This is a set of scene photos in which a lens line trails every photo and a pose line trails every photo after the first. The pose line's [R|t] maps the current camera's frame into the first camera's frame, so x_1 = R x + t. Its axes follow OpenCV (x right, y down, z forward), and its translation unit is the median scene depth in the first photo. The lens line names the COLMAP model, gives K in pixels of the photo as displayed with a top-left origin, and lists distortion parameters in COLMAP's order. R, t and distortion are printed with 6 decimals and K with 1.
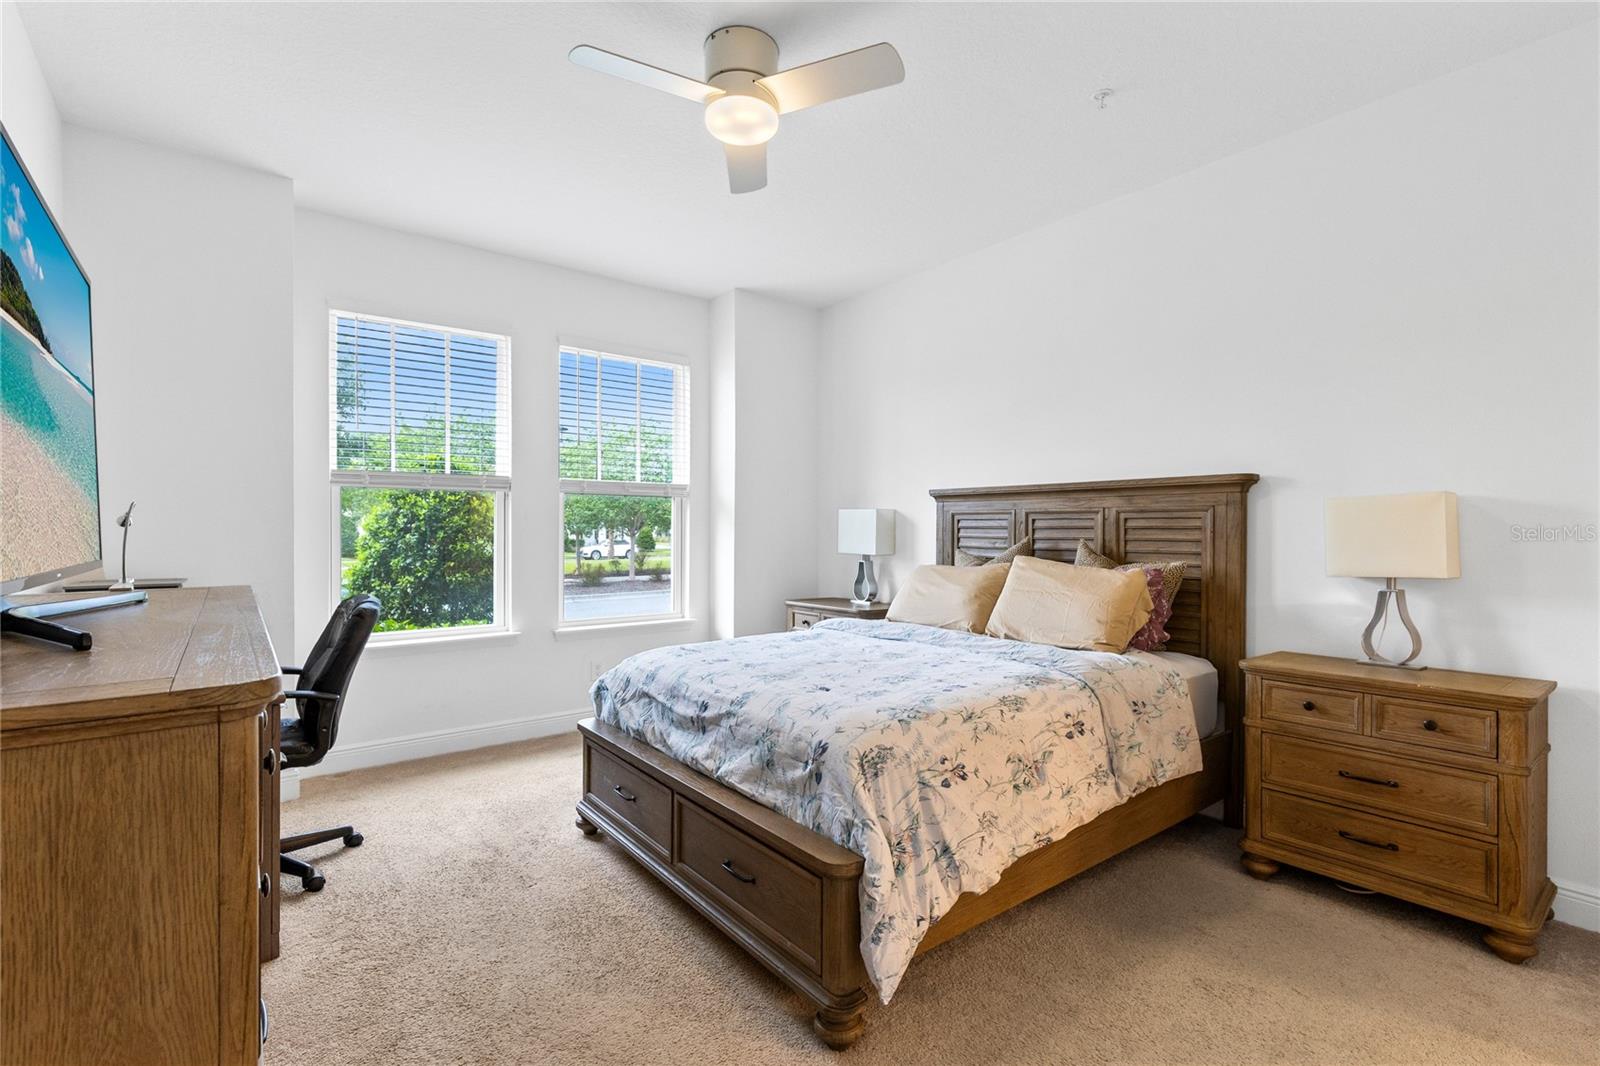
lens RADIAL K [[733.7, 0, 800.1], [0, 733.7, 517.0], [0, 0, 1]] dist [0.016183, -0.000082]
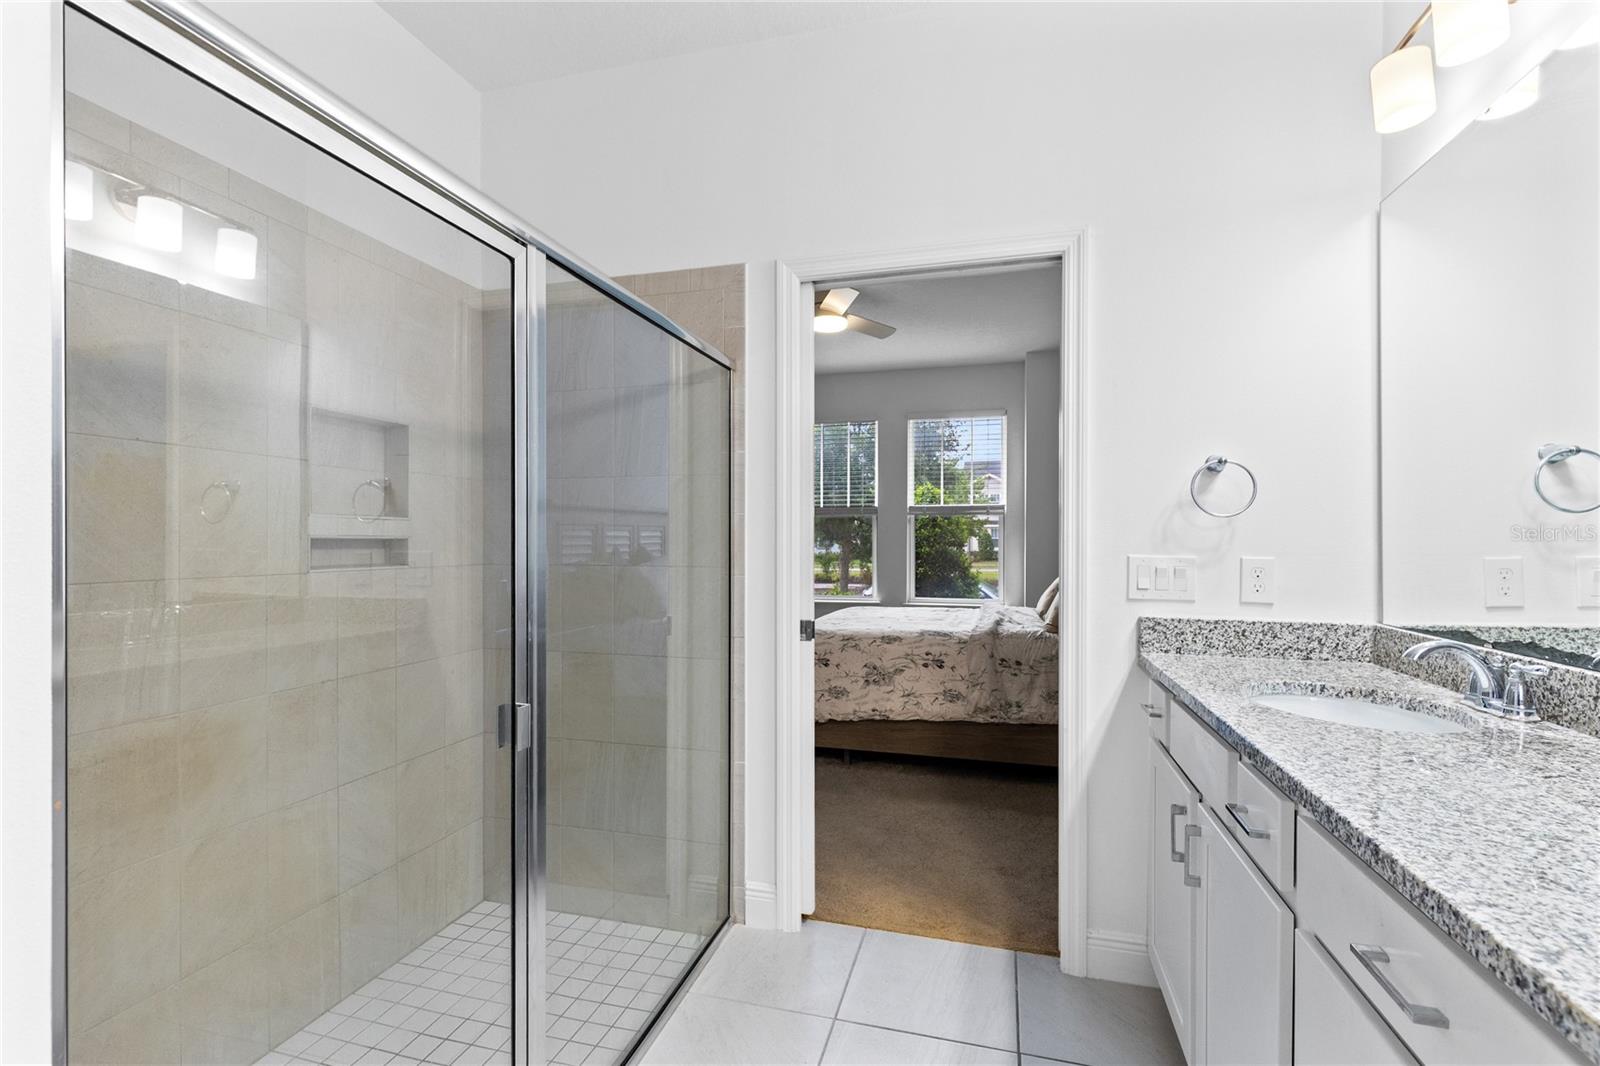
lens RADIAL K [[733.7, 0, 800.1], [0, 733.7, 517.0], [0, 0, 1]] dist [0.016183, -0.000082]
pose [[0.599033, -0.023756, -0.800372, 1.562329], [0.011415, 0.999712, -0.021129, 0.001428], [0.800643, 0.003521, 0.599131, -0.197825]]
